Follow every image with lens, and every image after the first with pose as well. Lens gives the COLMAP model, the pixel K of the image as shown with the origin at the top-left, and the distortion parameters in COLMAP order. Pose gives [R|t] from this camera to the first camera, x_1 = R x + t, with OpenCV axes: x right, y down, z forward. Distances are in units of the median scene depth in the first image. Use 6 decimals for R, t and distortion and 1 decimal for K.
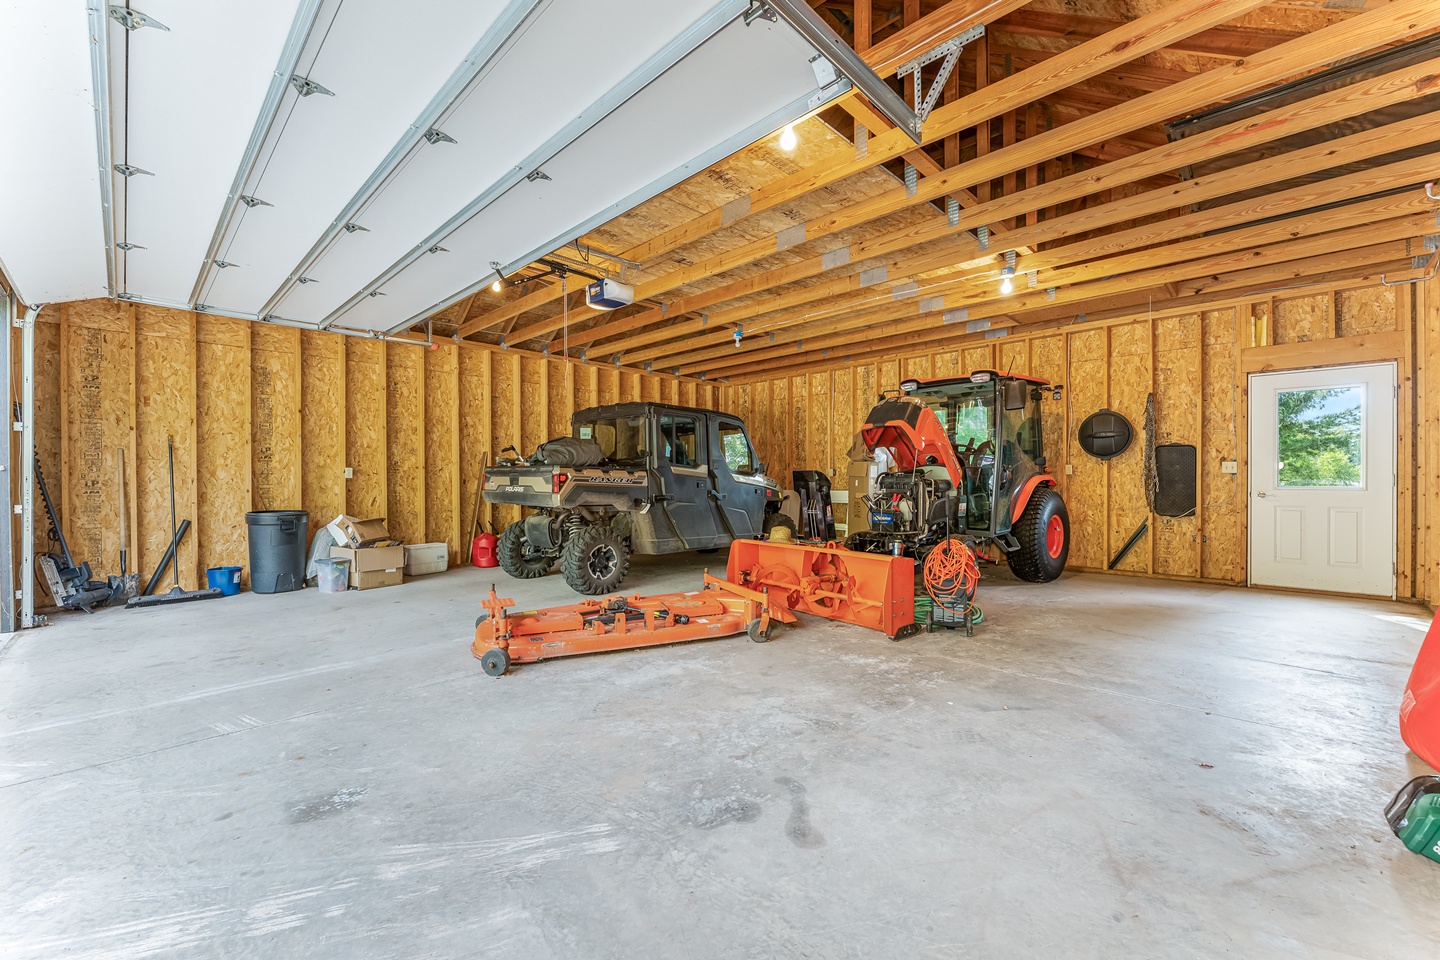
lens RADIAL K [[589.4, 0, 721.1], [0, 589.4, 477.5], [0, 0, 1]] dist [-0.002607, -0.000355]
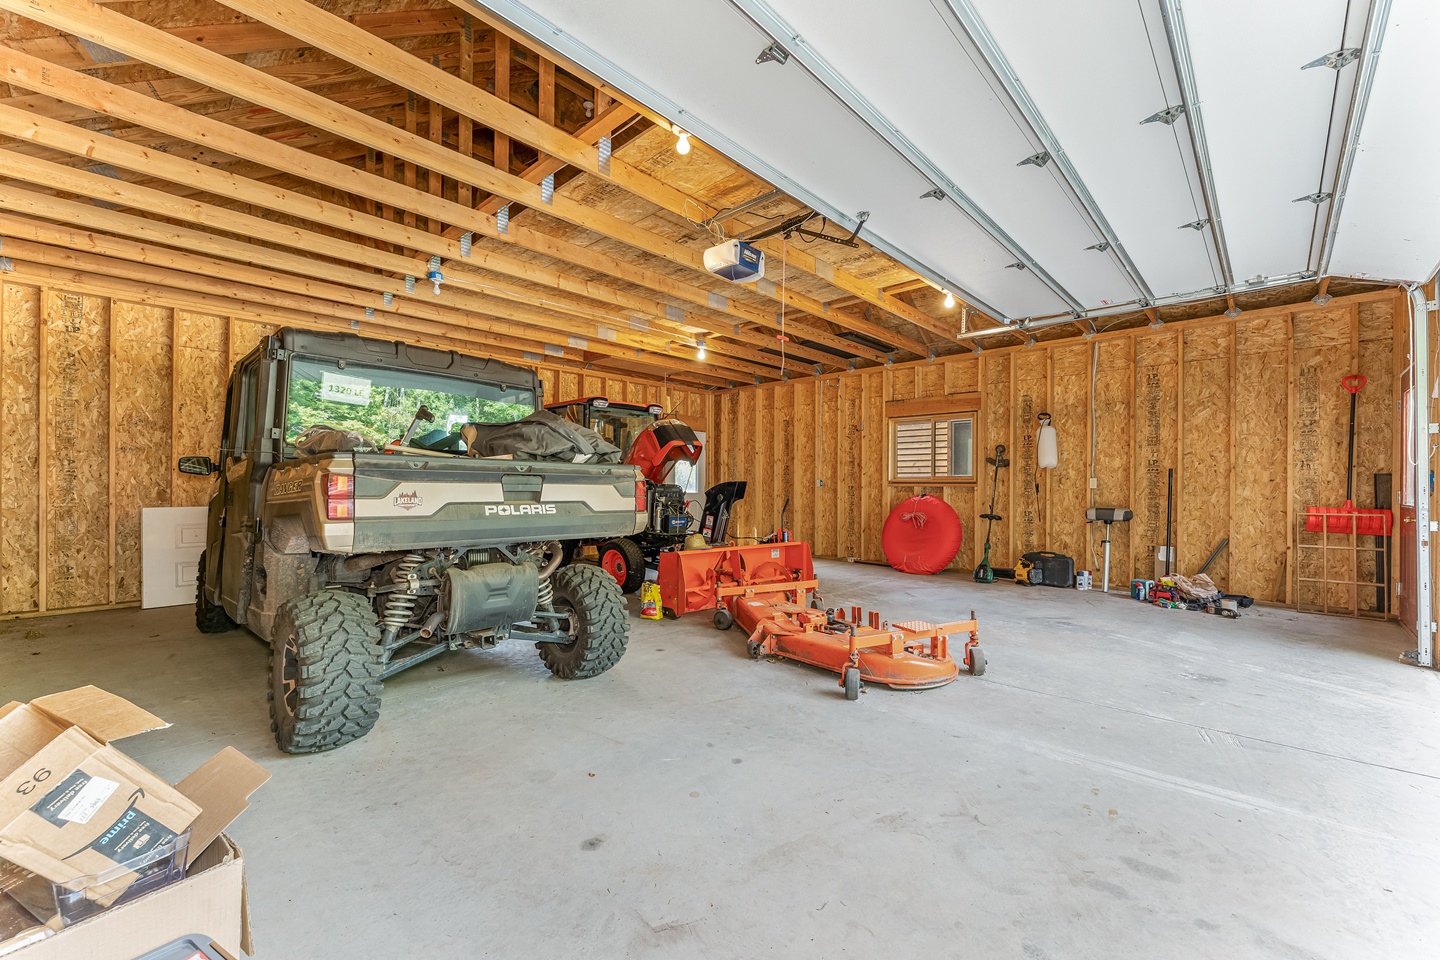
lens RADIAL K [[589.4, 0, 721.2], [0, 589.4, 488.5], [0, 0, 1]] dist [-0.002607, -0.000355]
pose [[-0.024306, 0.000074, 0.999705, -1.432532], [-0.004560, 0.999990, -0.000185, 0.003668], [-0.999694, -0.004563, -0.024305, 1.488940]]
